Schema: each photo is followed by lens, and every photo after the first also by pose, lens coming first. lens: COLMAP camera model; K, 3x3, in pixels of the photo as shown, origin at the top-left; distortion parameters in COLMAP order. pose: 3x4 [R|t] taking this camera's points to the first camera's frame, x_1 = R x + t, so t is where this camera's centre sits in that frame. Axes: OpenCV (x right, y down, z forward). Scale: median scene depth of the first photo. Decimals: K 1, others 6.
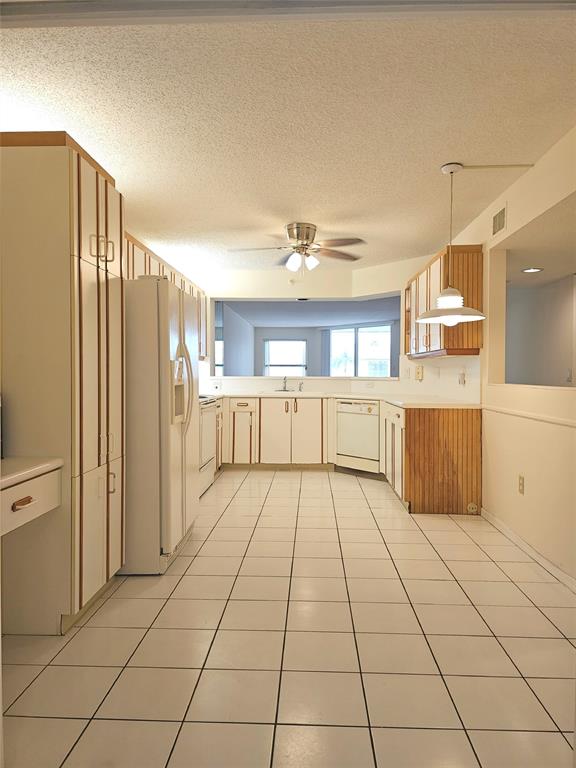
lens RADIAL K [[514.4, 0, 284.0], [0, 514.4, 377.0], [0, 0, 1]] dist [0.086895, -0.084004]
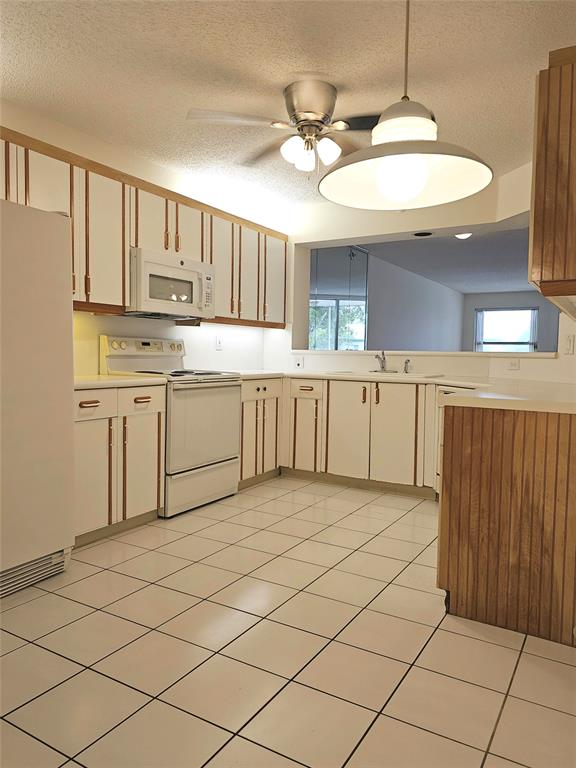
lens RADIAL K [[534.9, 0, 288.0], [0, 534.9, 384.0], [0, 0, 1]] dist [0.011978, 0.000353]
pose [[0.867223, 0.039505, -0.496351, 0.266447], [-0.018514, 0.998717, 0.047141, 0.013393], [0.497576, -0.031693, 0.866841, 0.352992]]
